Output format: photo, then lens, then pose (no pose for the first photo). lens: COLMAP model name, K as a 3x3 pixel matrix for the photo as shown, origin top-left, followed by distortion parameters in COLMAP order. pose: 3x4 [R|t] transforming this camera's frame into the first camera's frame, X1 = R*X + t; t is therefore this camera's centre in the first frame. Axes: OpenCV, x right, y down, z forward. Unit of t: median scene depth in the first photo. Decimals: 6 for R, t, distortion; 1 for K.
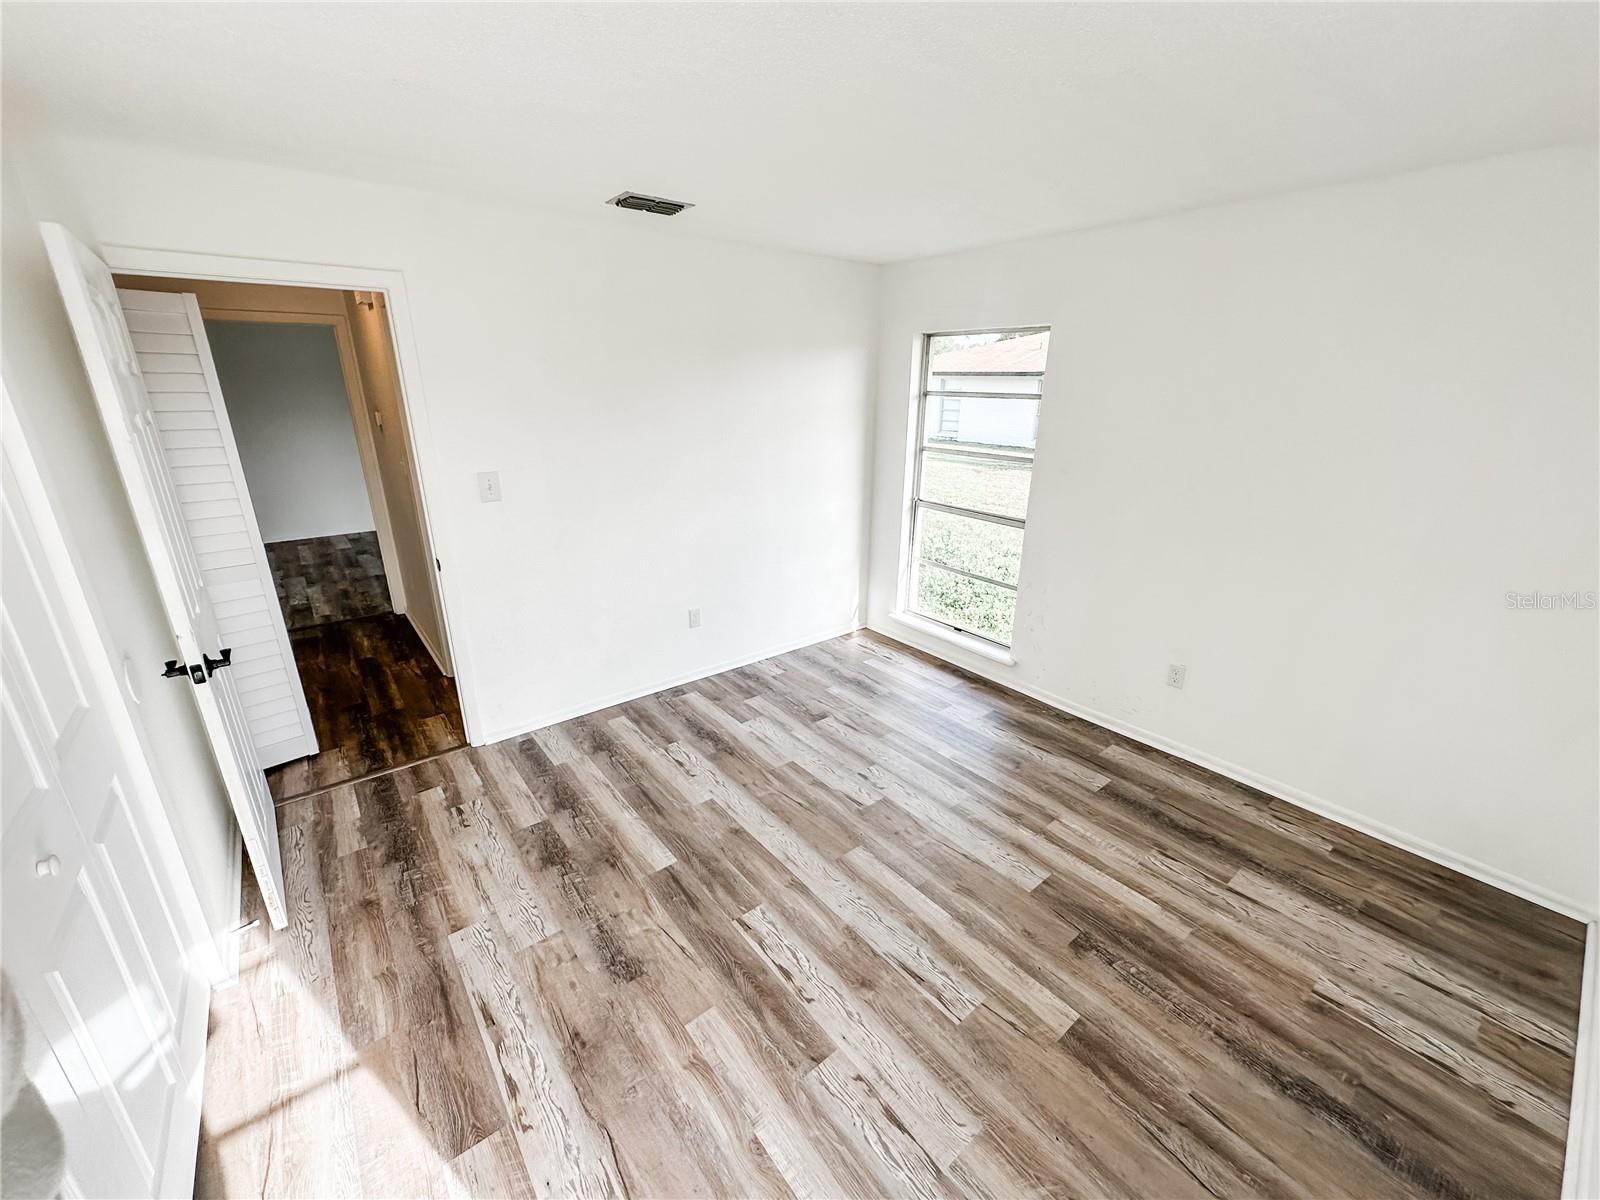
lens RADIAL K [[638.4, 0, 800.0], [0, 638.4, 600.0], [0, 0, 1]] dist [-0.002890, 0.001154]
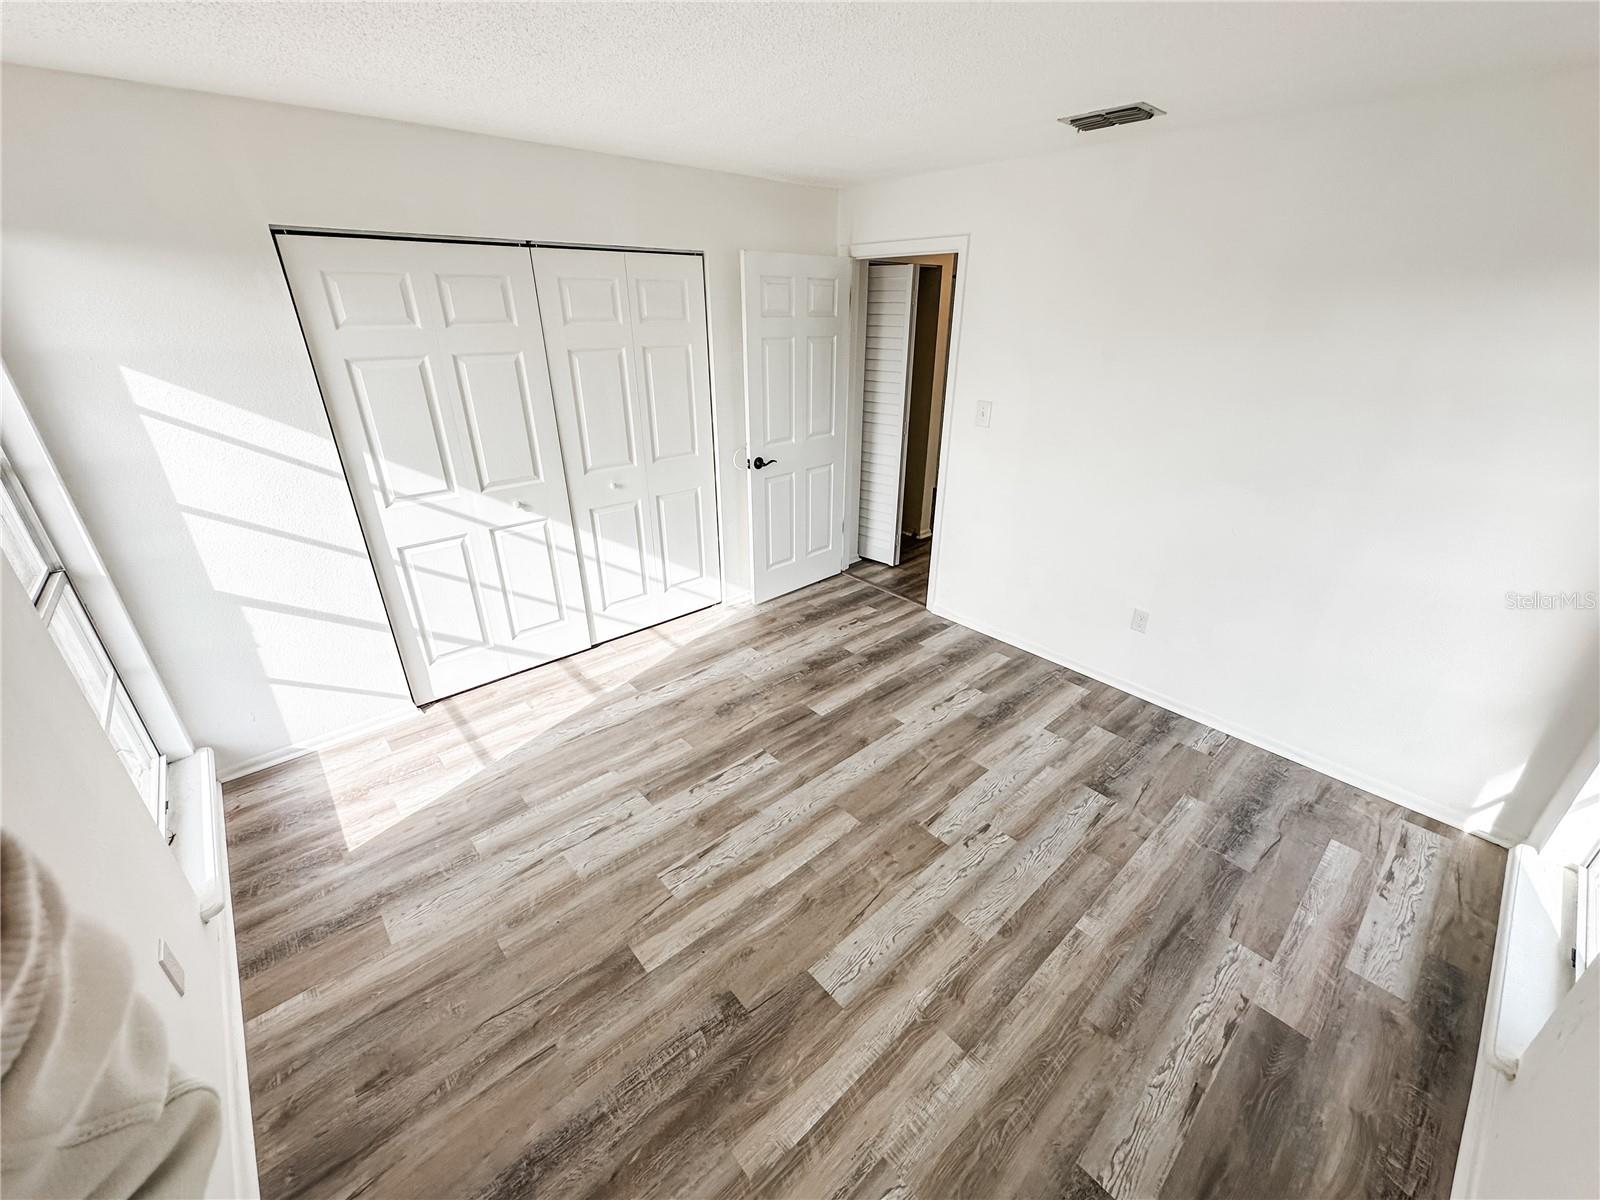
lens RADIAL K [[638.4, 0, 800.0], [0, 638.4, 600.0], [0, 0, 1]] dist [-0.002890, 0.001154]
pose [[0.048711, 0.413147, -0.909361, 0.948502], [-0.324958, 0.867465, 0.376706, -0.279504], [0.944473, 0.277154, 0.176510, 0.736774]]
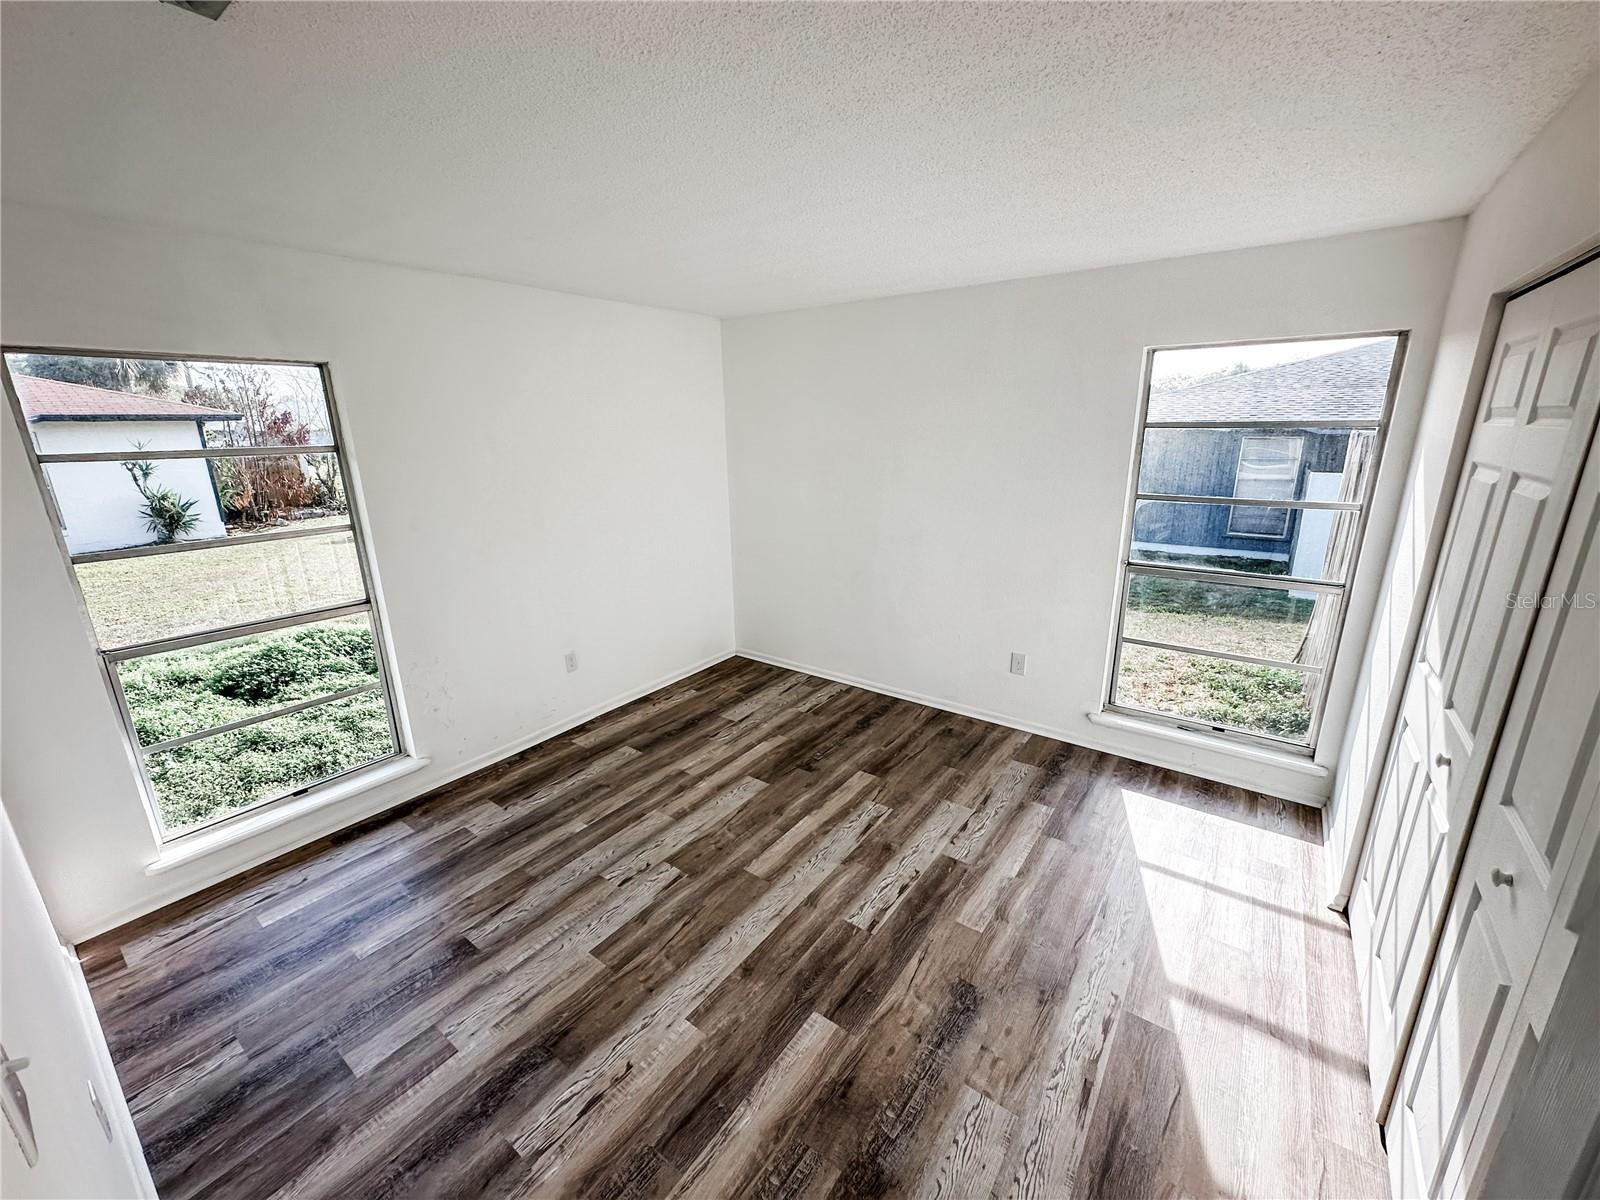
lens RADIAL K [[638.4, 0, 800.0], [0, 638.4, 600.0], [0, 0, 1]] dist [-0.002890, 0.001154]
pose [[-0.261369, -0.262199, 0.928945, -0.875865], [0.326155, 0.881801, 0.340660, -0.360638], [-0.908465, 0.392018, -0.144958, 1.020661]]
